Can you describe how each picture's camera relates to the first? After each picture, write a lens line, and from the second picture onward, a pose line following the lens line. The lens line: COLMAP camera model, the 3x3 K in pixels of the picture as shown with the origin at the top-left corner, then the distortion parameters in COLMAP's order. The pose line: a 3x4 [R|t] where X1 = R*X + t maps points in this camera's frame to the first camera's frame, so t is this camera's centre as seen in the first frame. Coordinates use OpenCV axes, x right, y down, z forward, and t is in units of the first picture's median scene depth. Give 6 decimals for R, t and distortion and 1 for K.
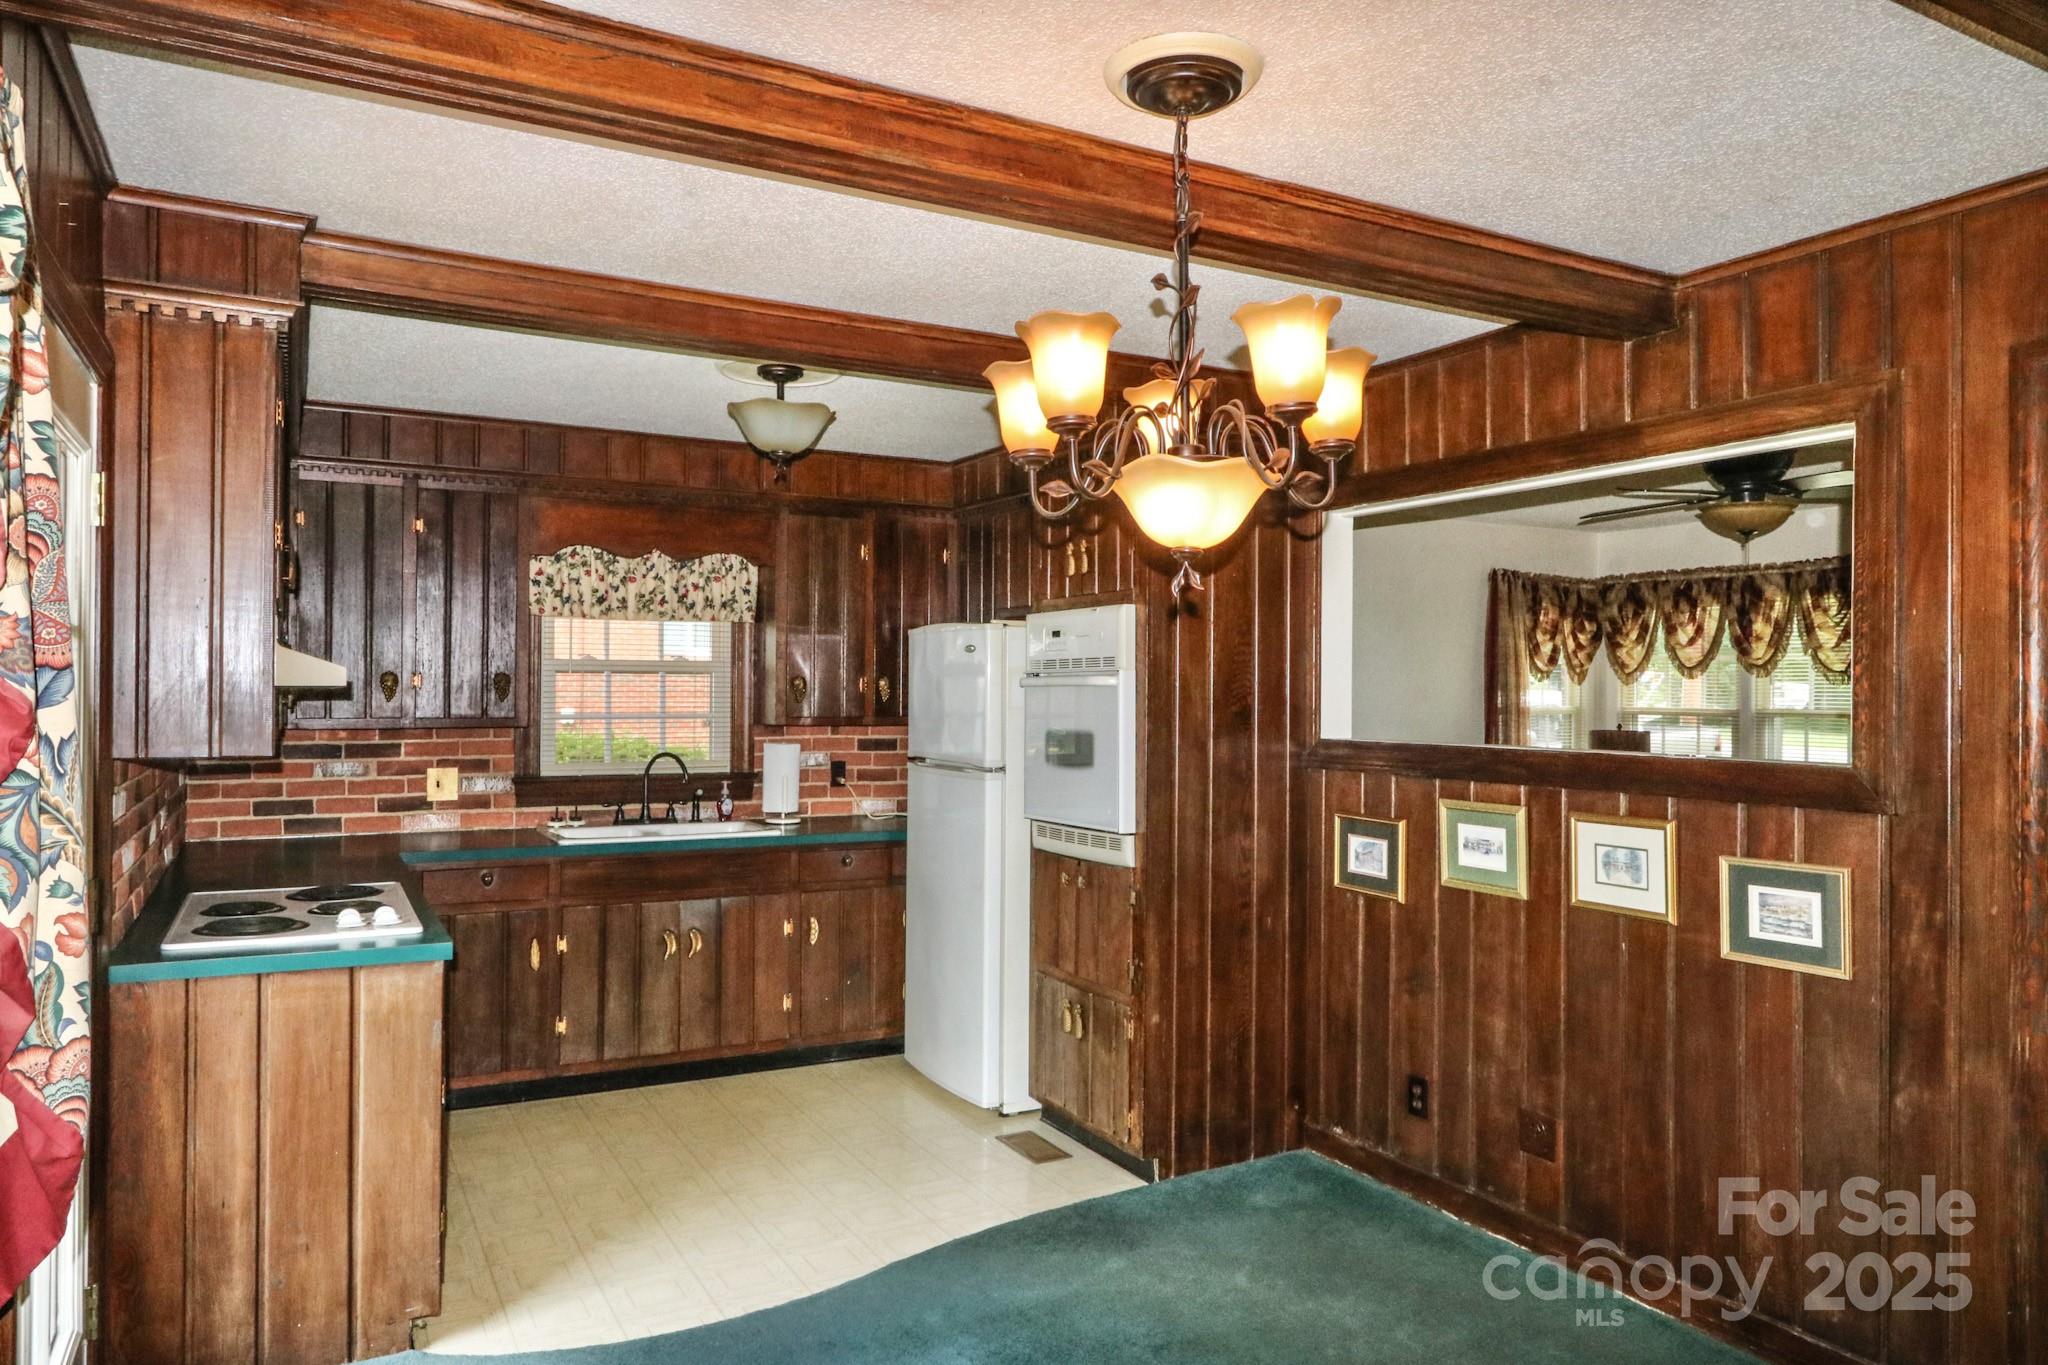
lens RADIAL K [[1356.5, 0, 1006.5], [0, 1356.5, 689.9], [0, 0, 1]] dist [-0.021344, 0.016075]
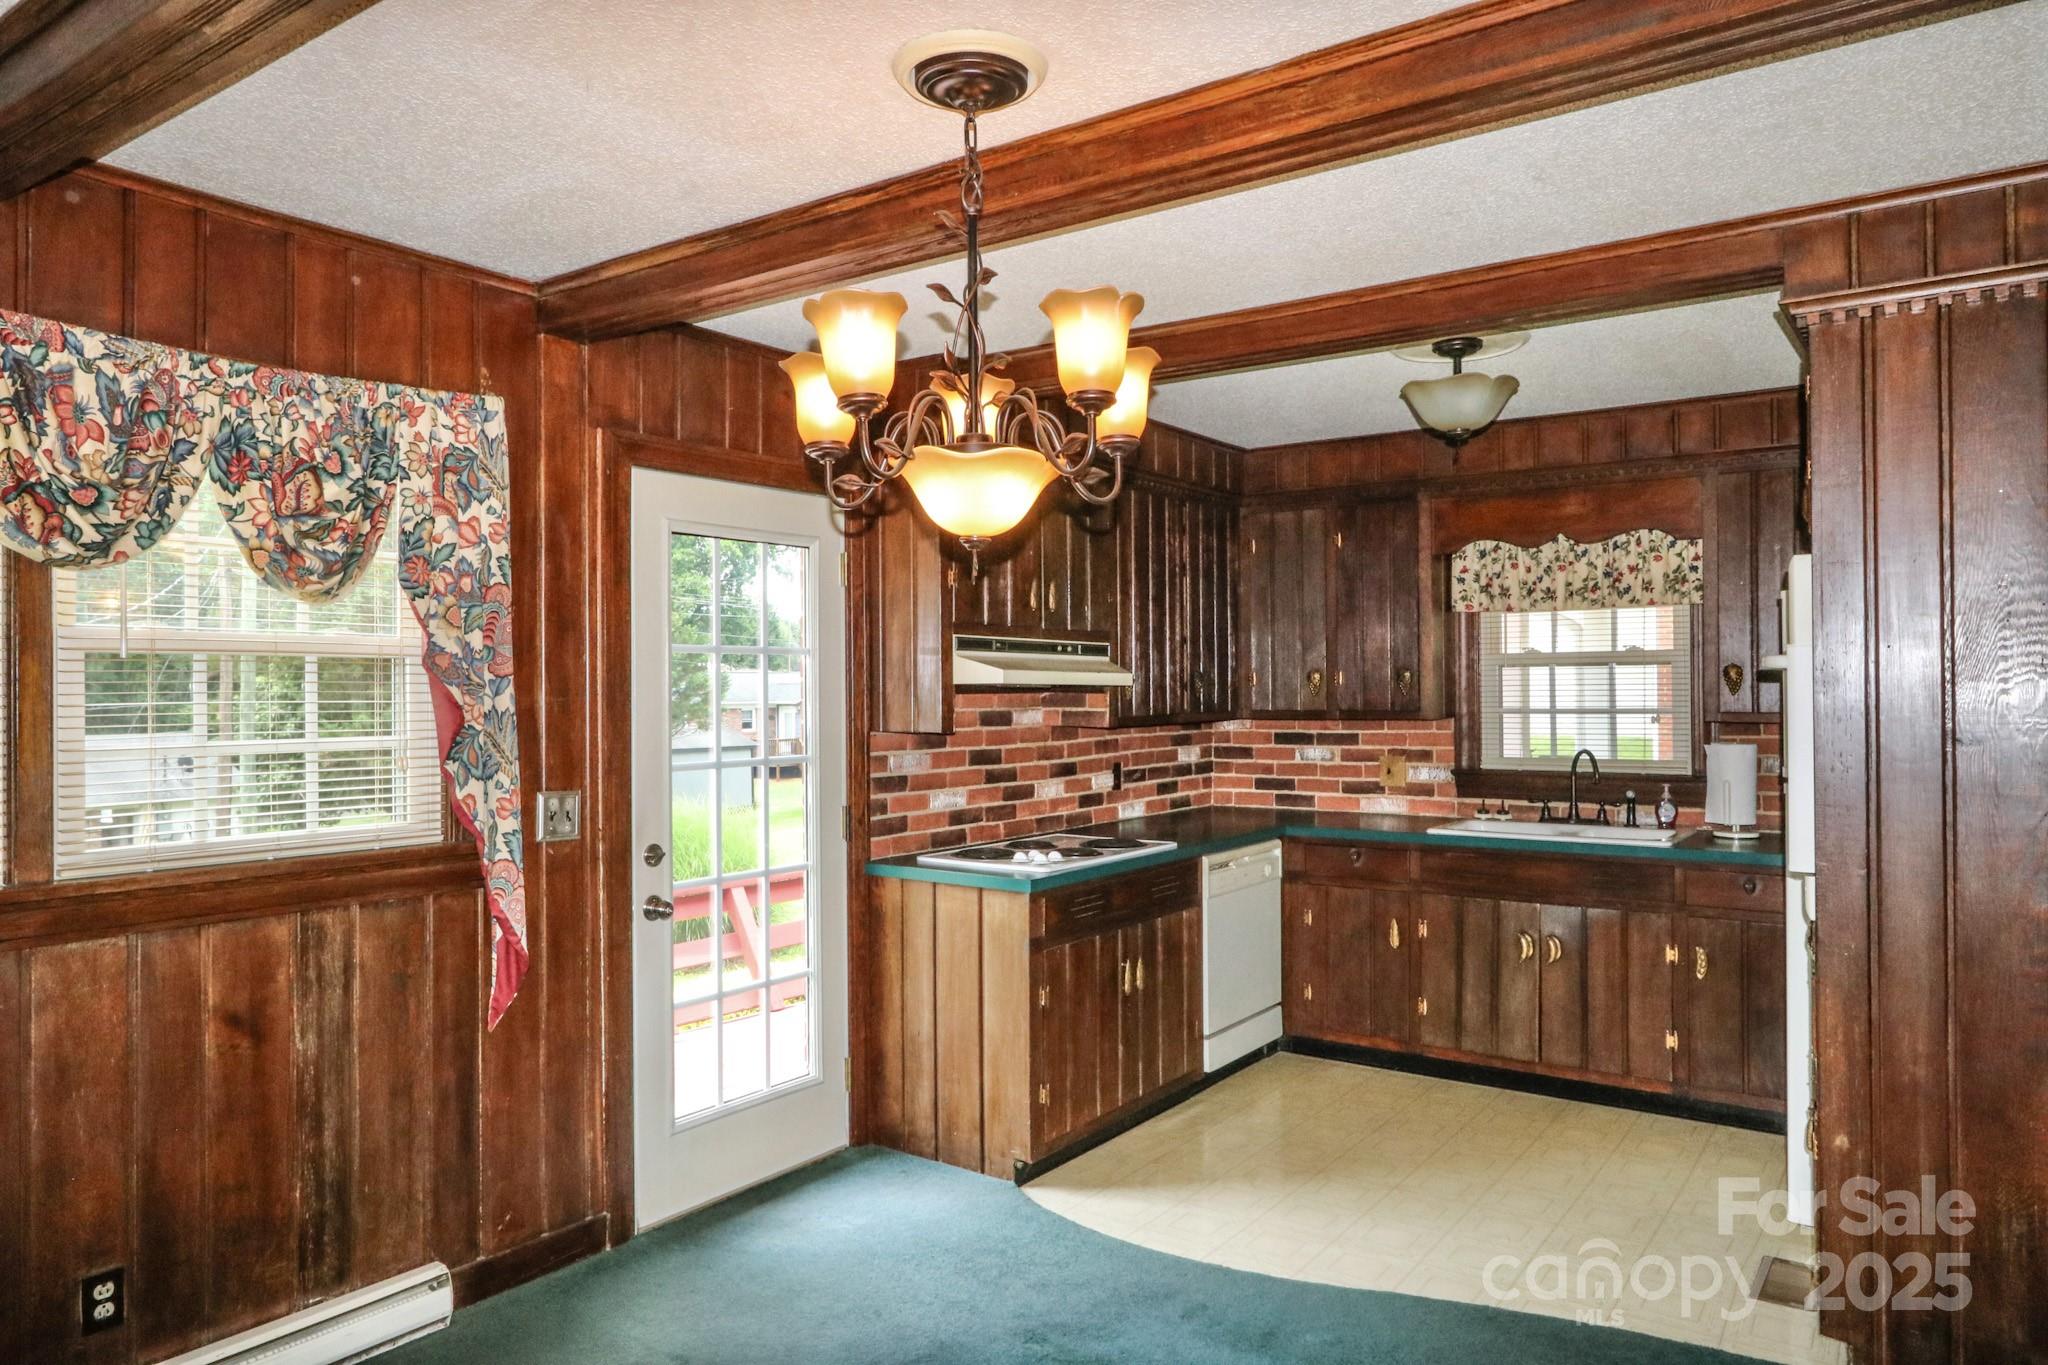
lens RADIAL K [[1356.5, 0, 1000.1], [0, 1356.5, 687.6], [0, 0, 1]] dist [-0.021344, 0.016075]
pose [[0.429507, -0.011036, -0.902996, 0.447652], [0.010316, 0.999920, -0.007314, 0.006669], [0.903005, -0.006174, 0.429586, 0.246660]]
